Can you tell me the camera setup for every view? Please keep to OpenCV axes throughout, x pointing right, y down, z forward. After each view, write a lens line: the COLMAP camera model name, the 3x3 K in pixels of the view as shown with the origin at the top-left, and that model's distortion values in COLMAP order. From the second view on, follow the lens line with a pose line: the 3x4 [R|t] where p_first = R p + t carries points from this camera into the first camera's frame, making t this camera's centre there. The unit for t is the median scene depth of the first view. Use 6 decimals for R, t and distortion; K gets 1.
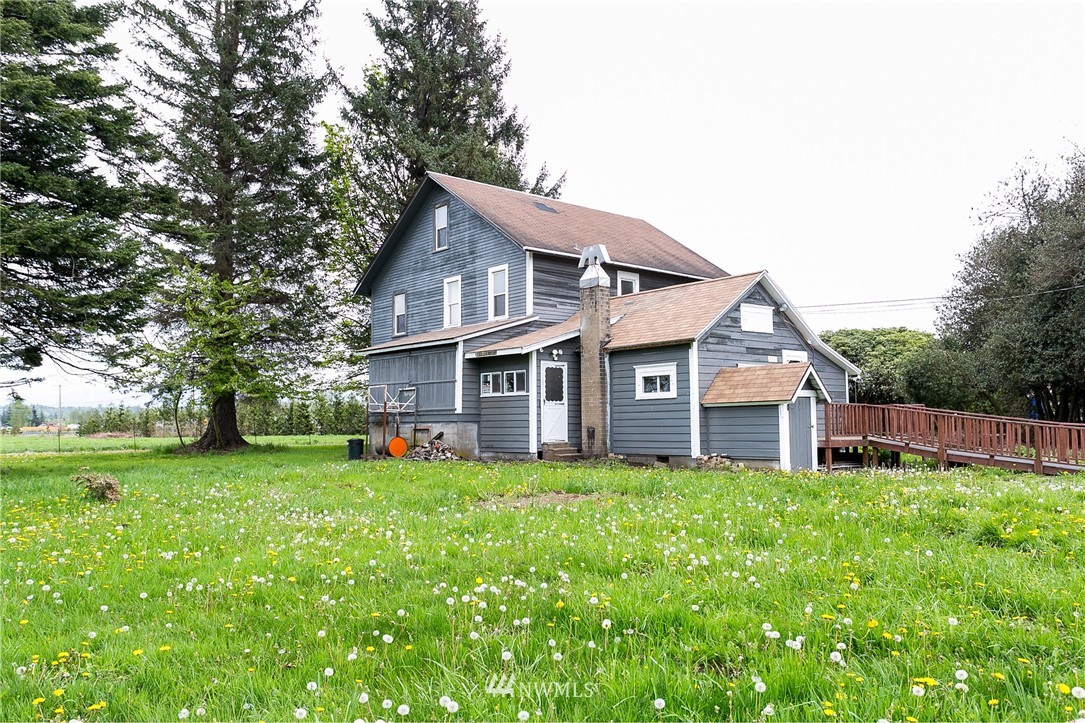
lens RADIAL K [[870.5, 0, 542.5], [0, 870.5, 361.5], [0, 0, 1]] dist [-0.003014, -0.000401]
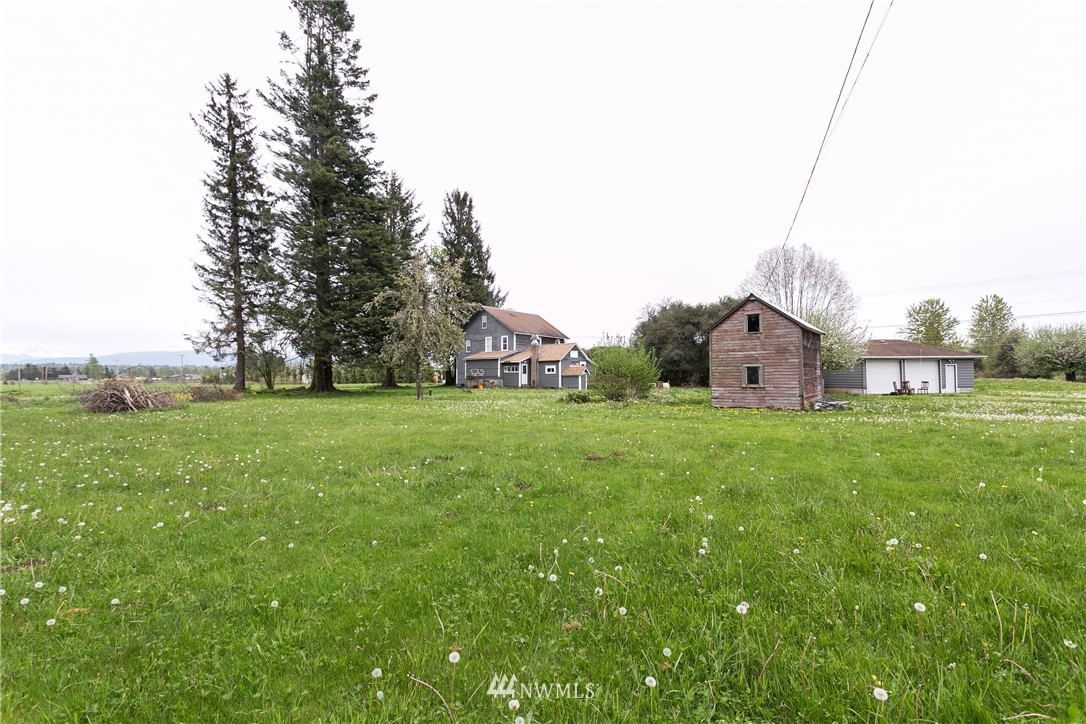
lens RADIAL K [[517.1, 0, 543.0], [0, 517.1, 362.0], [0, 0, 1]] dist [0.011413, -0.000239]
pose [[0.980219, 0.007001, 0.197791, -0.375380], [-0.015631, 0.998991, 0.042103, -0.110873], [-0.197296, -0.044362, 0.979340, -1.346374]]
